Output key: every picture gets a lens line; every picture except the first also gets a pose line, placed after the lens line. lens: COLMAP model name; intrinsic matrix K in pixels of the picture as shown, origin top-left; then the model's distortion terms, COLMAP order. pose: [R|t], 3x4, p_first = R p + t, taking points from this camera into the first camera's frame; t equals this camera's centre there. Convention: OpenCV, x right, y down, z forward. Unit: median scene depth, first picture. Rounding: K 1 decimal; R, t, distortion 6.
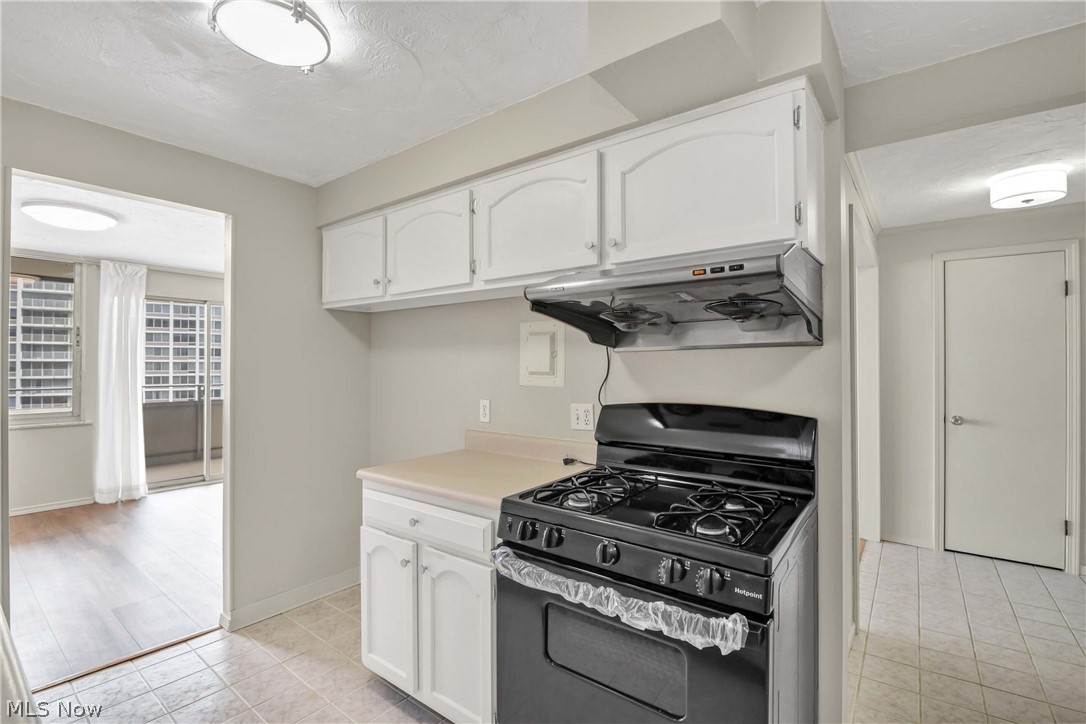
lens RADIAL K [[489.0, 0, 537.1], [0, 489.0, 360.1], [0, 0, 1]] dist [-0.003184, -0.002252]
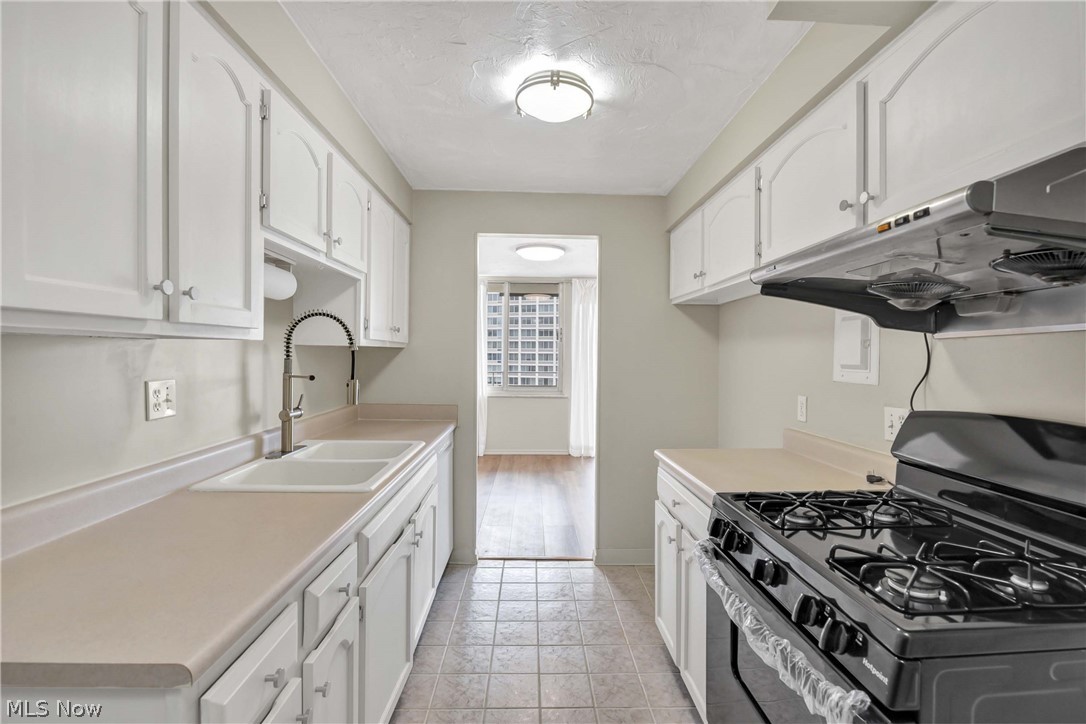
lens RADIAL K [[504.3, 0, 546.1], [0, 504.3, 358.4], [0, 0, 1]] dist [-0.000702, 0.000473]
pose [[0.640359, 0.011992, -0.767982, 0.331444], [-0.003797, 0.999915, 0.012448, 0.004362], [0.768066, -0.005056, 0.640351, 0.072955]]
